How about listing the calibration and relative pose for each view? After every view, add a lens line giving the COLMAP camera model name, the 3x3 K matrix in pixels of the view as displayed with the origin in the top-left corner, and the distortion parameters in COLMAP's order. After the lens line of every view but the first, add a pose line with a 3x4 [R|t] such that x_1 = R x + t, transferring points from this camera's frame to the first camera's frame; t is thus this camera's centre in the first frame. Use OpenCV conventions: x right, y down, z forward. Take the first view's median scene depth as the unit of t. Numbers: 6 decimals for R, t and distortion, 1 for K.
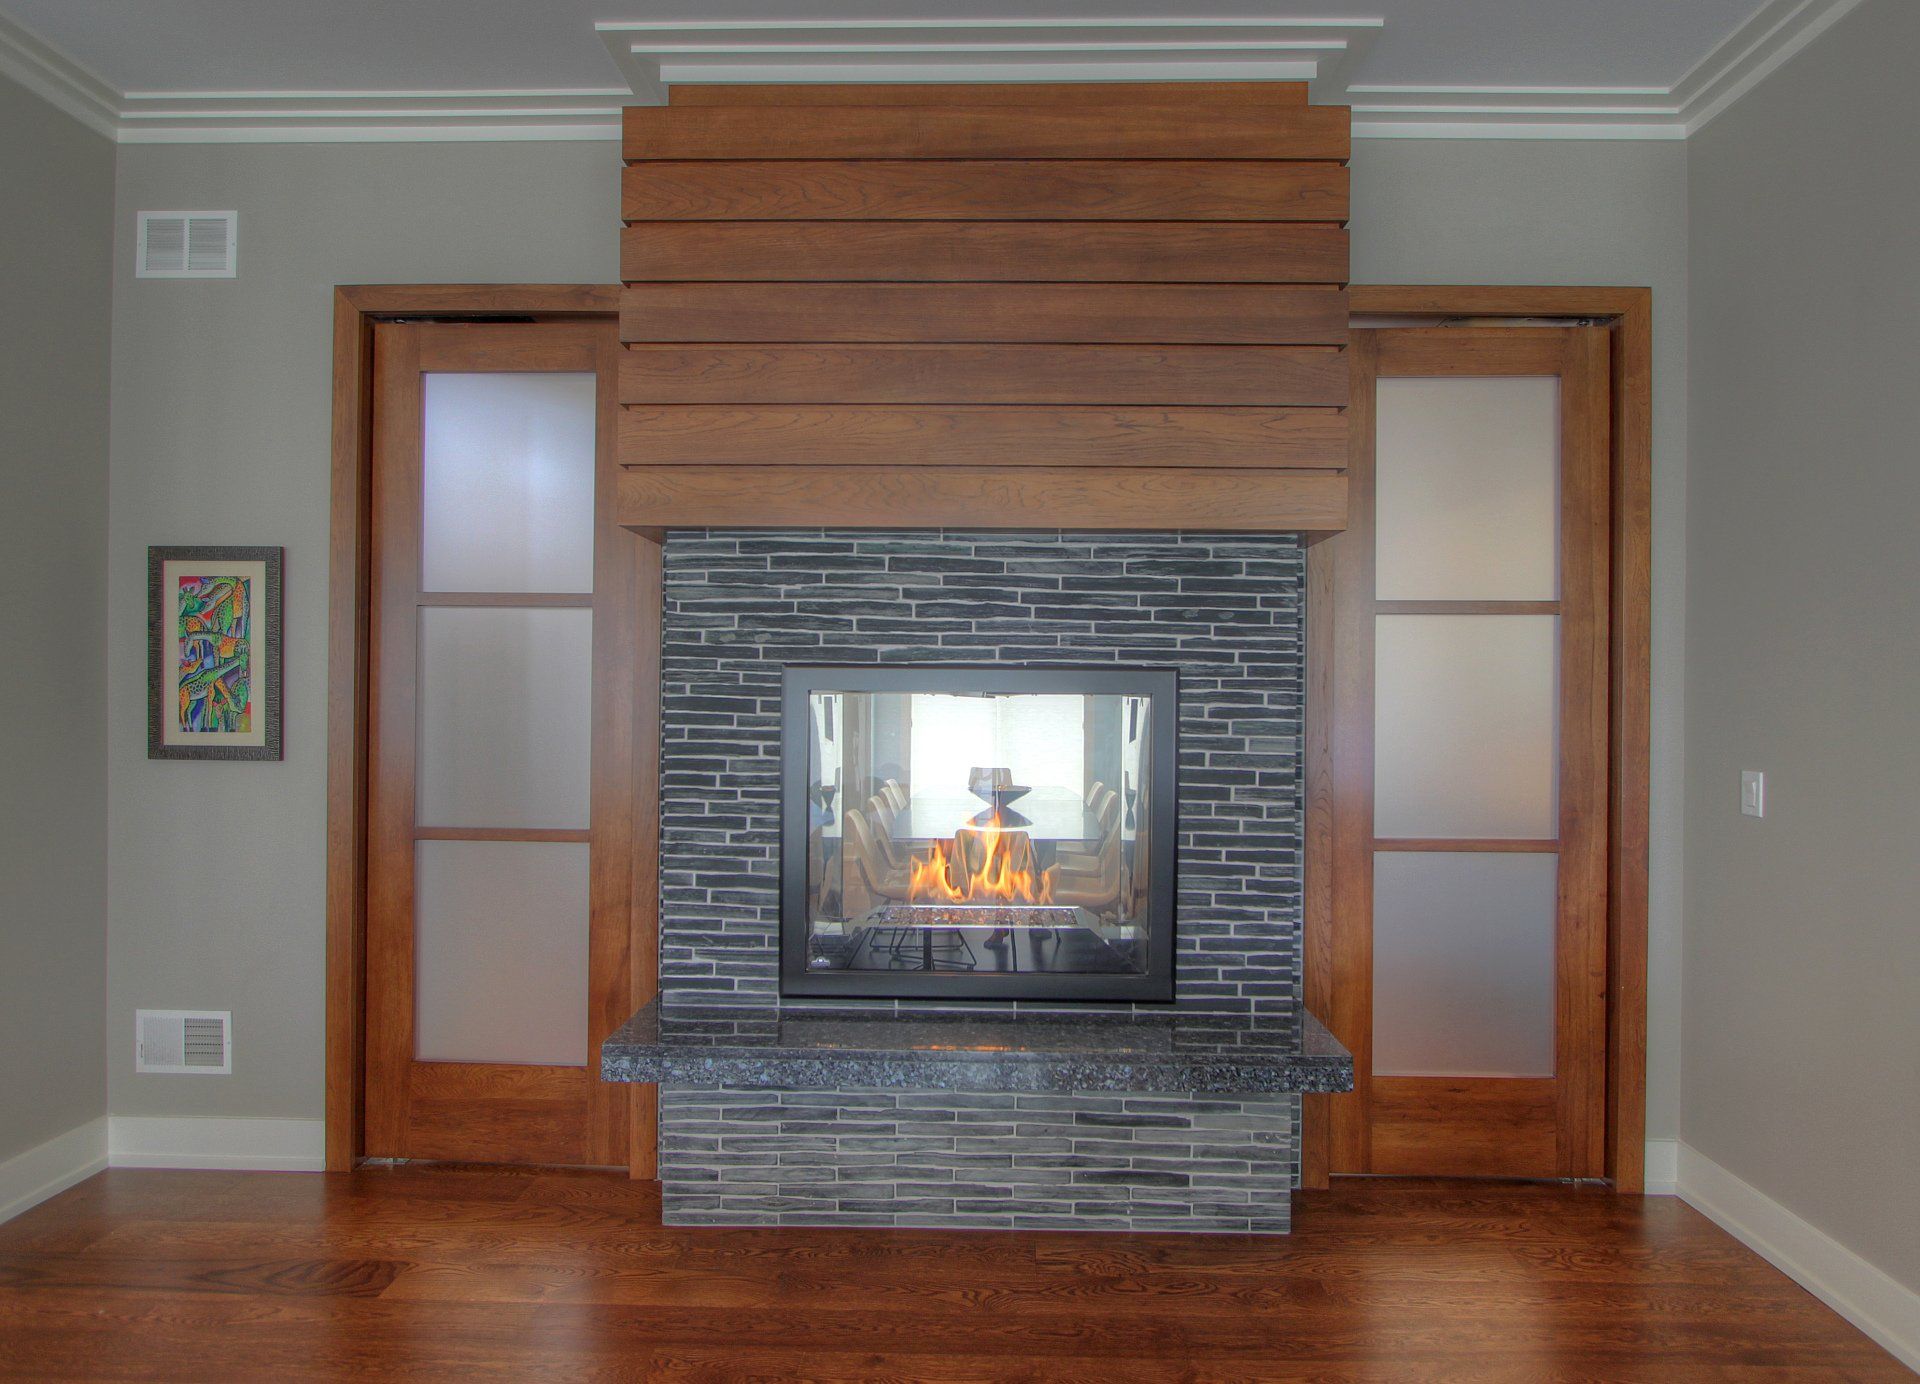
lens RADIAL K [[1130.0, 0, 960.0], [0, 1130.0, 692.0], [0, 0, 1]] dist [-0.017155, -0.000477]
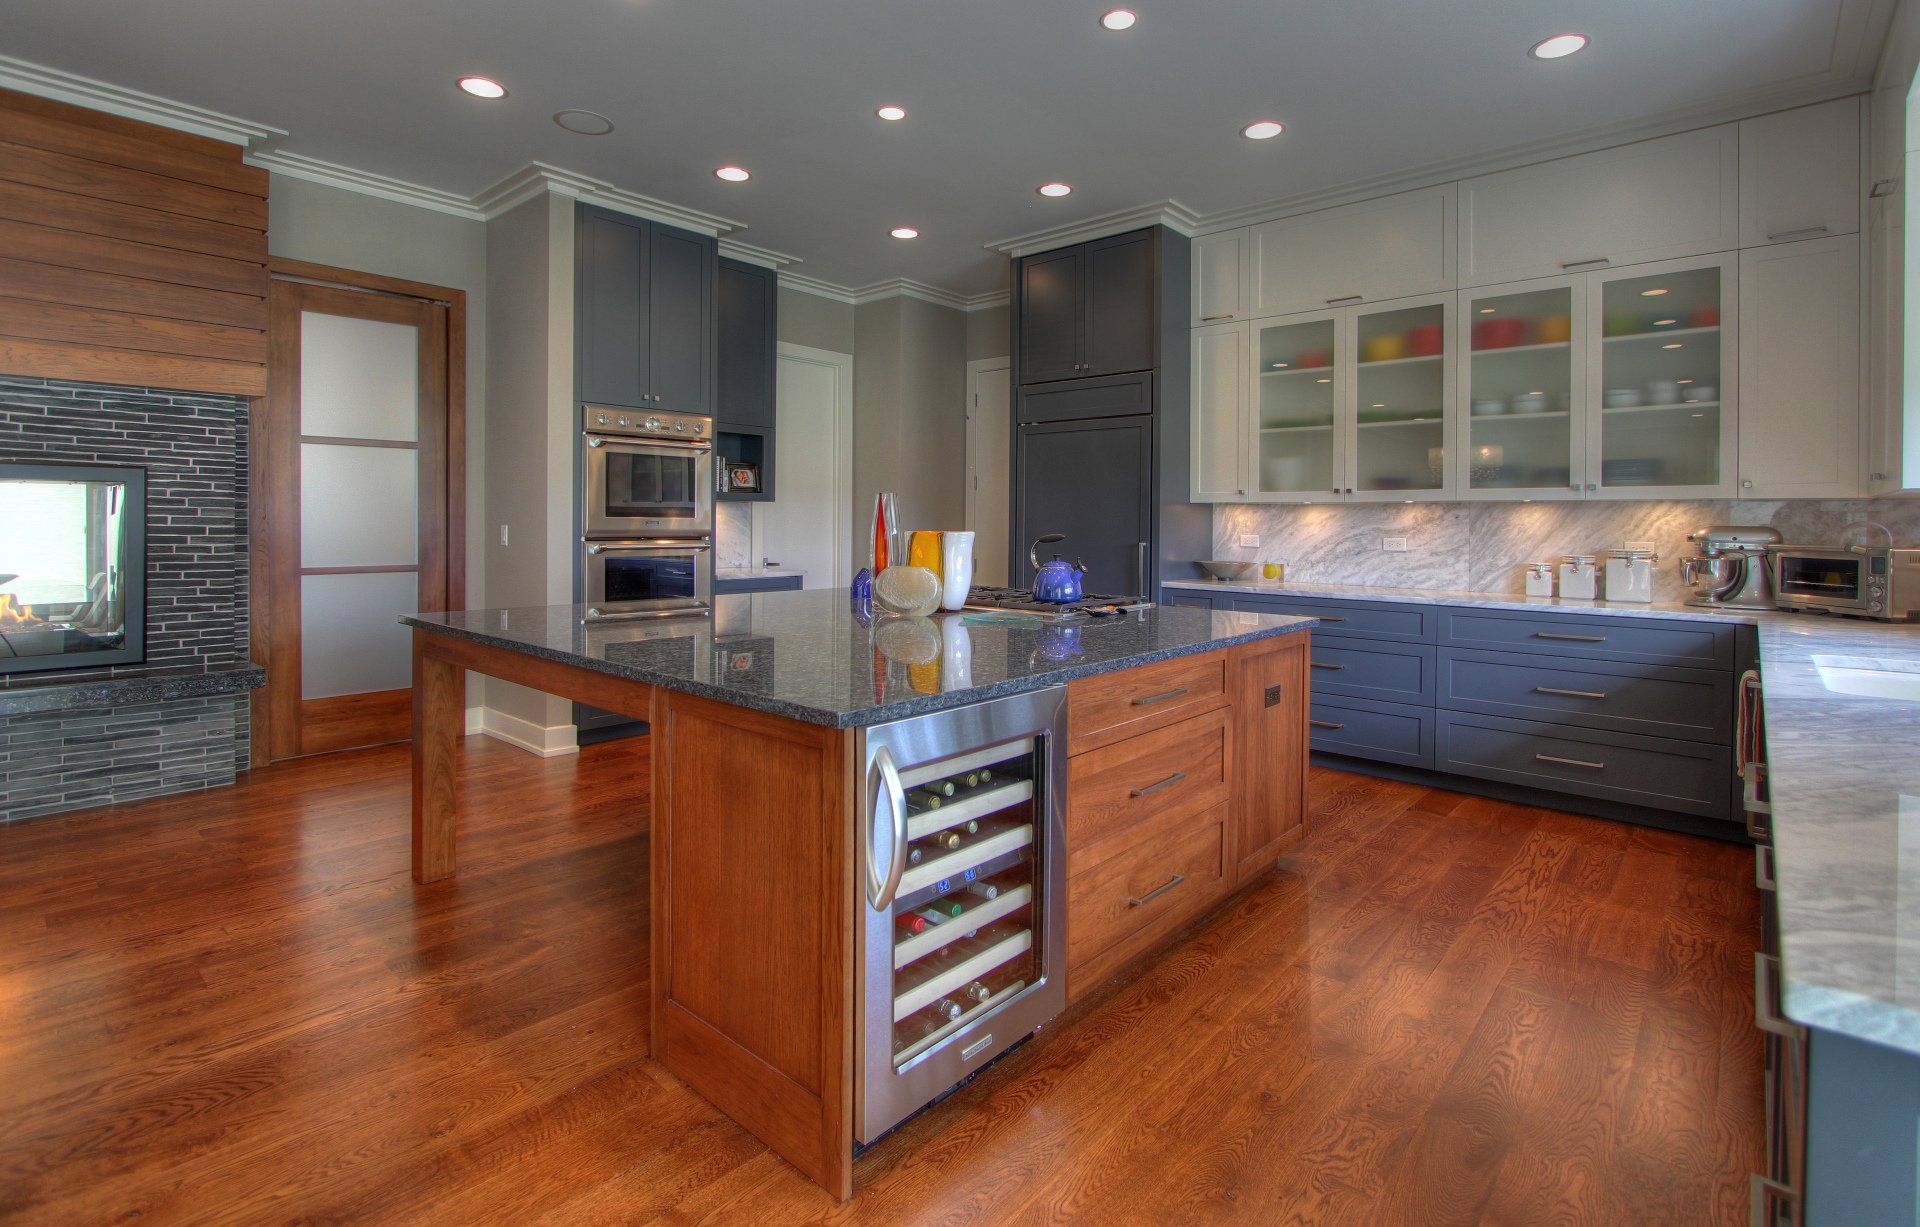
lens RADIAL K [[912.6, 0, 1031.2], [0, 912.6, 528.9], [0, 0, 1]] dist [-0.010656, 0.000694]
pose [[0.610079, -0.008989, 0.792289, -0.073816], [-0.001973, 0.999915, 0.012864, 0.052166], [-0.792338, -0.009411, 0.610010, -0.892770]]
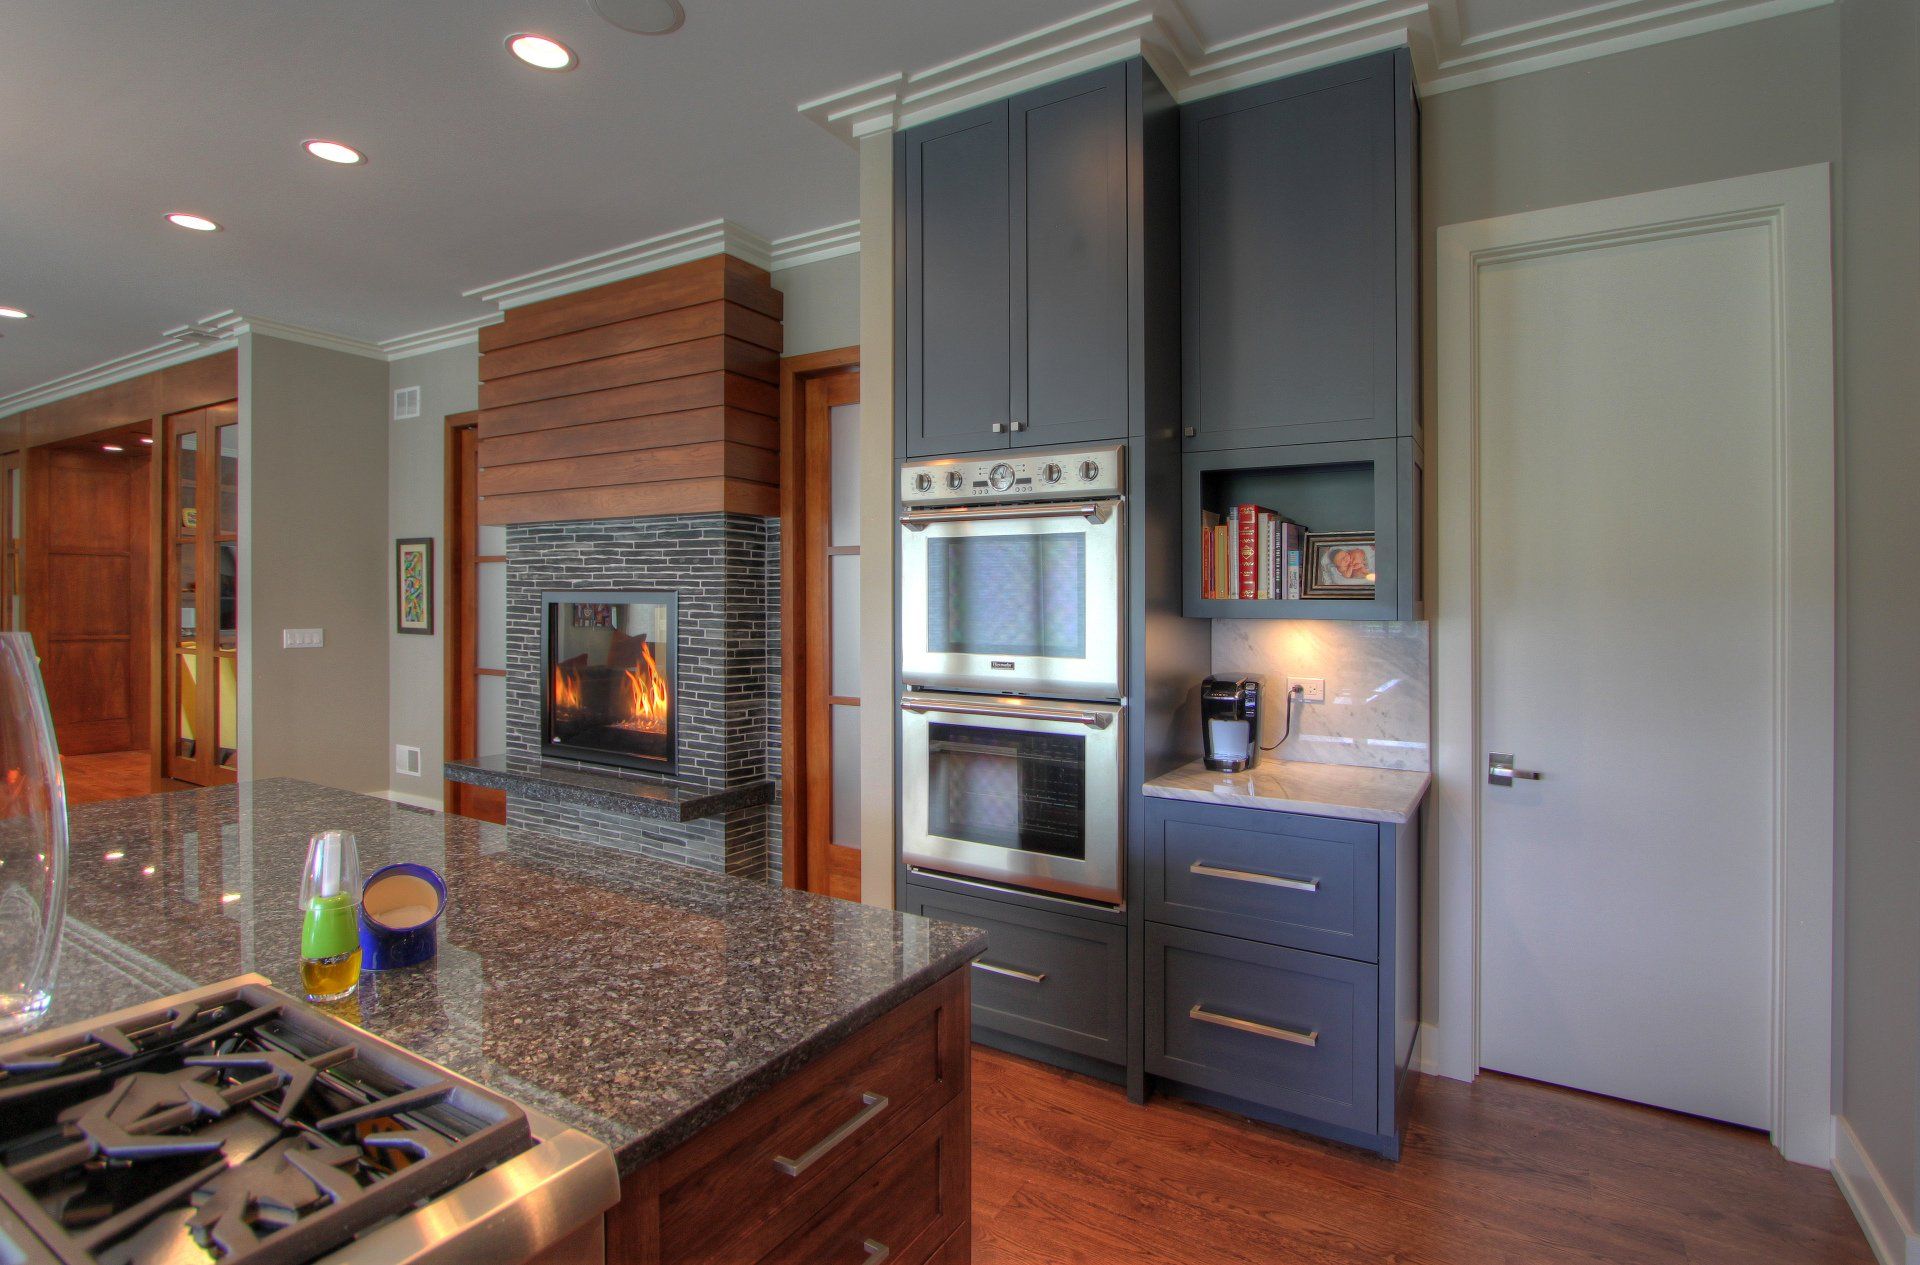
lens RADIAL K [[946.7, 0, 961.0], [0, 946.7, 610.0], [0, 0, 1]] dist [-0.012859, 0.000353]
pose [[0.865333, 0.004265, -0.501178, 1.337564], [-0.004492, 0.999990, 0.000754, 0.007081], [0.501176, 0.001599, 0.865344, -0.081968]]
